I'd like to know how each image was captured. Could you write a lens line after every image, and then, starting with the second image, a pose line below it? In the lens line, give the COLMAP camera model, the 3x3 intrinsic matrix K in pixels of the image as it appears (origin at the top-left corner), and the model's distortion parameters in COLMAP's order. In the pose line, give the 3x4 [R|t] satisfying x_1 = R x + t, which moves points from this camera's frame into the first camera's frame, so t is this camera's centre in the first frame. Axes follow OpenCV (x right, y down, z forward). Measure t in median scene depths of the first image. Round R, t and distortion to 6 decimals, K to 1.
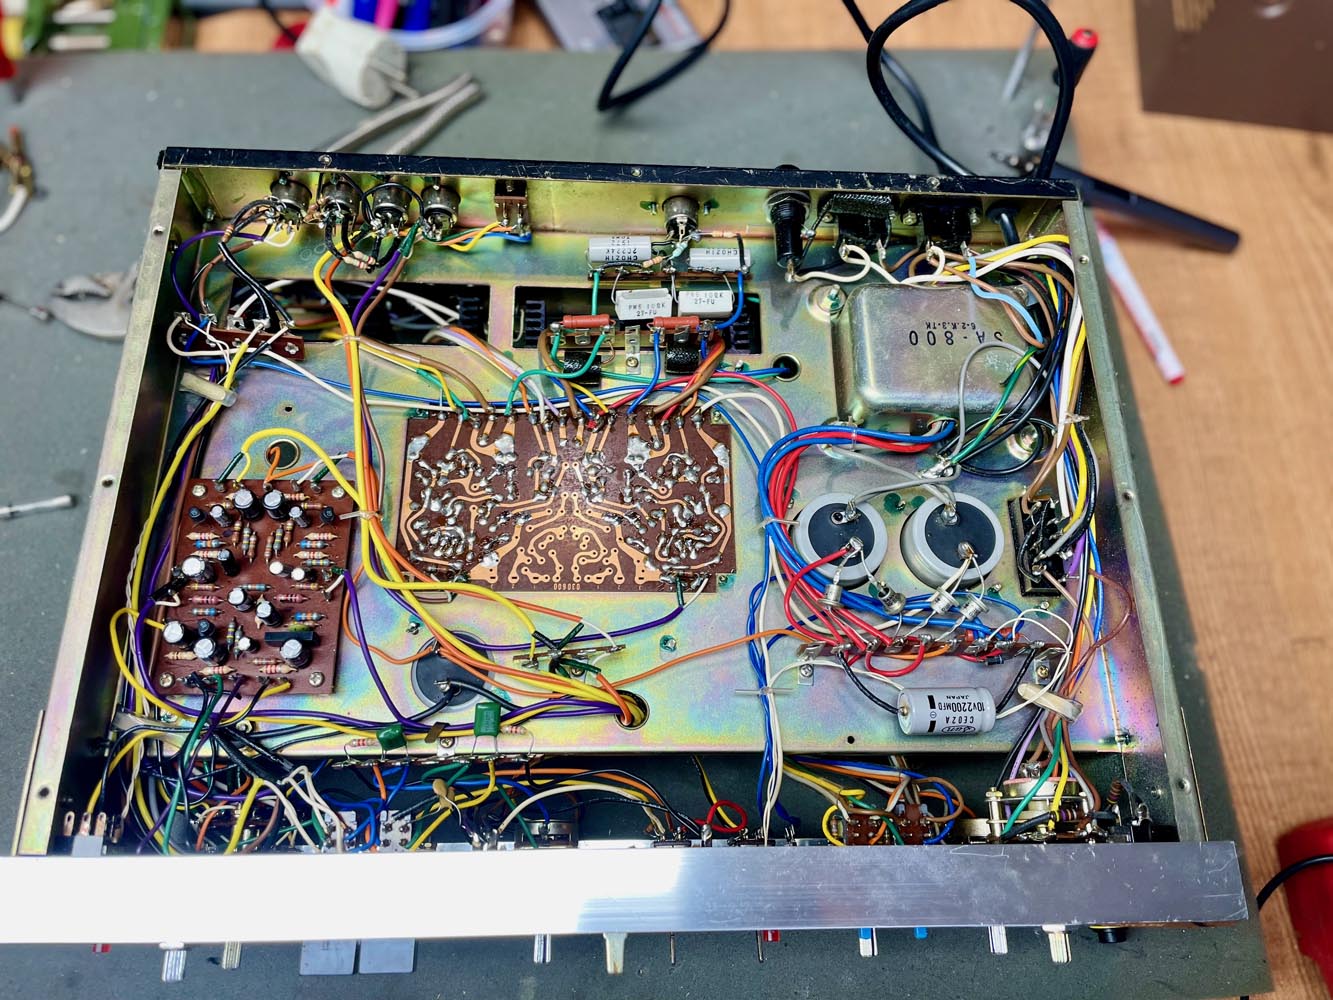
lens RADIAL K [[1042.2, 0, 665.6], [0, 1042.2, 490.7], [0, 0, 1]] dist [0.071224, -0.129500]
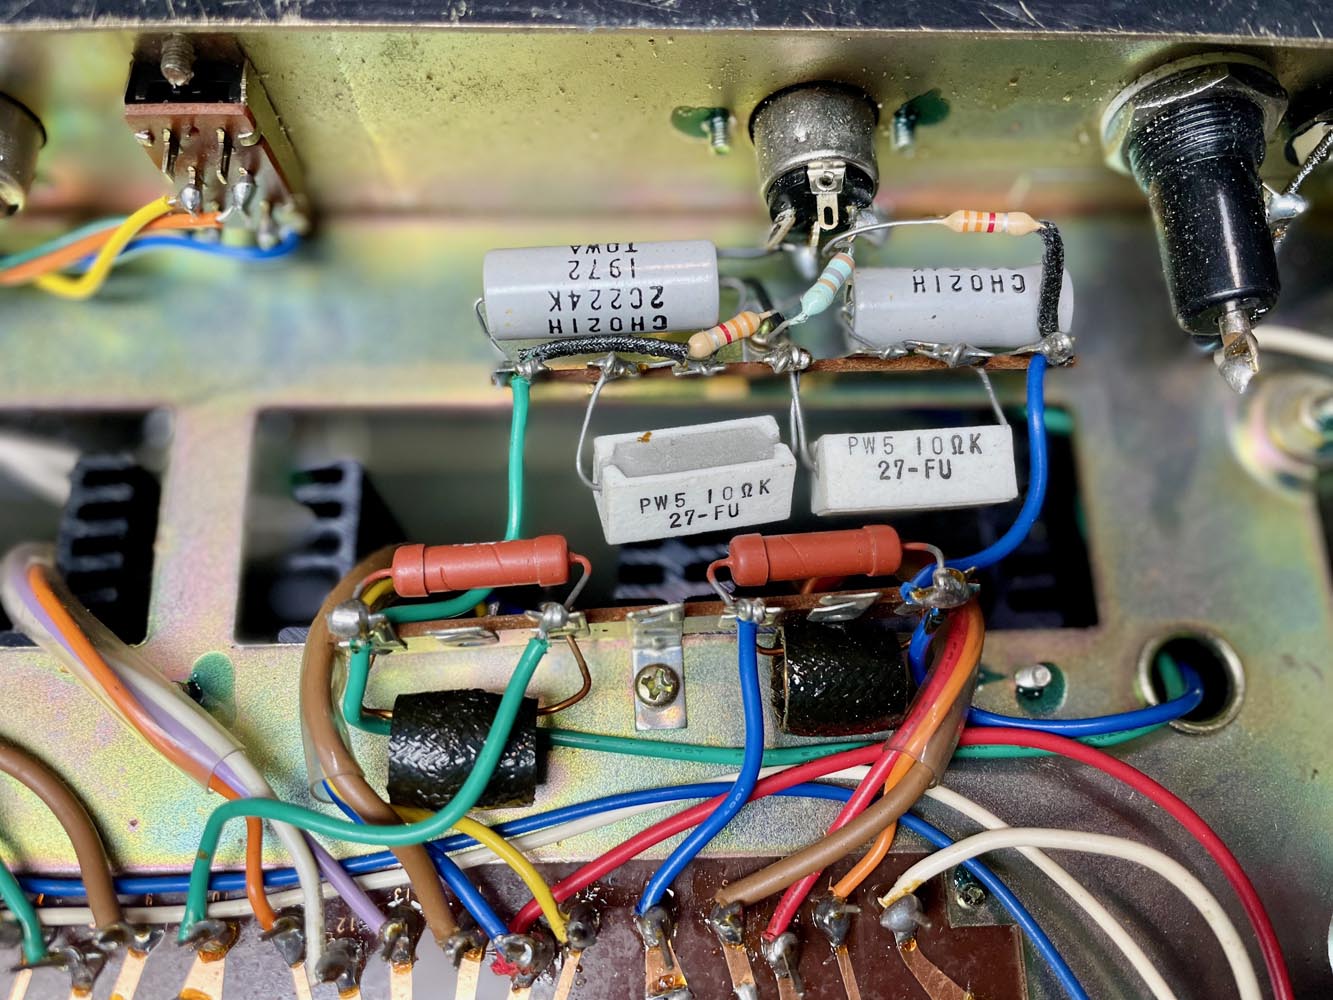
lens RADIAL K [[1042.2, 0, 667.1], [0, 1042.2, 497.3], [0, 0, 1]] dist [0.071224, -0.129500]
pose [[0.998887, -0.015563, -0.044519, -0.016666], [0.018974, 0.996830, 0.077262, -0.208921], [0.043176, -0.078021, 0.996016, 0.767025]]
